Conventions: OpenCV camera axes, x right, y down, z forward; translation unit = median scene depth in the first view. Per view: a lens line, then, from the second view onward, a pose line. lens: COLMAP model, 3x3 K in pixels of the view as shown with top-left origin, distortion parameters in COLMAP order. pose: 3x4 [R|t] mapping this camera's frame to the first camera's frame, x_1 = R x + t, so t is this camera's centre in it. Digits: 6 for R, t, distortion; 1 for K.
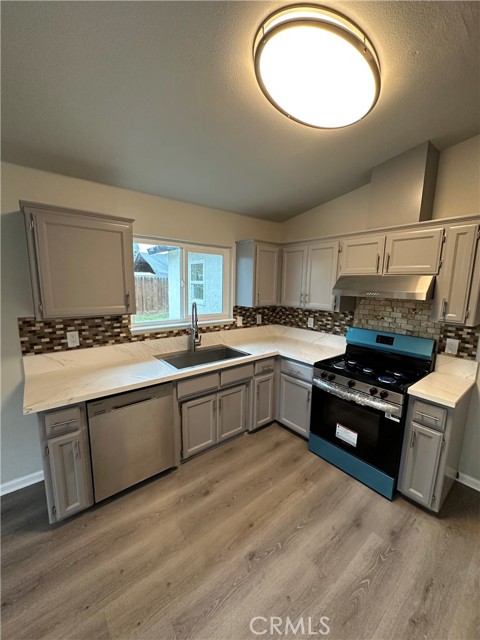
lens RADIAL K [[253.9, 0, 240.7], [0, 253.9, 320.8], [0, 0, 1]] dist [-0.002496, -0.000036]
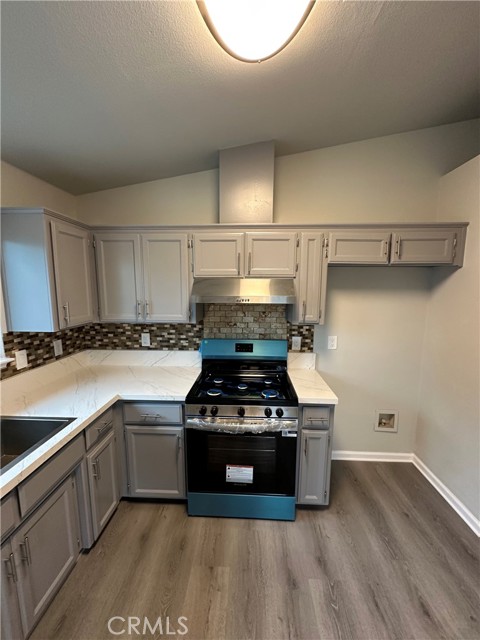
lens RADIAL K [[253.9, 0, 240.7], [0, 253.9, 320.8], [0, 0, 1]] dist [-0.002496, -0.000036]
pose [[0.662237, -0.112406, 0.740815, -0.100569], [0.118554, 0.991948, 0.044532, -0.057037], [-0.739856, 0.058336, 0.670232, 0.338079]]
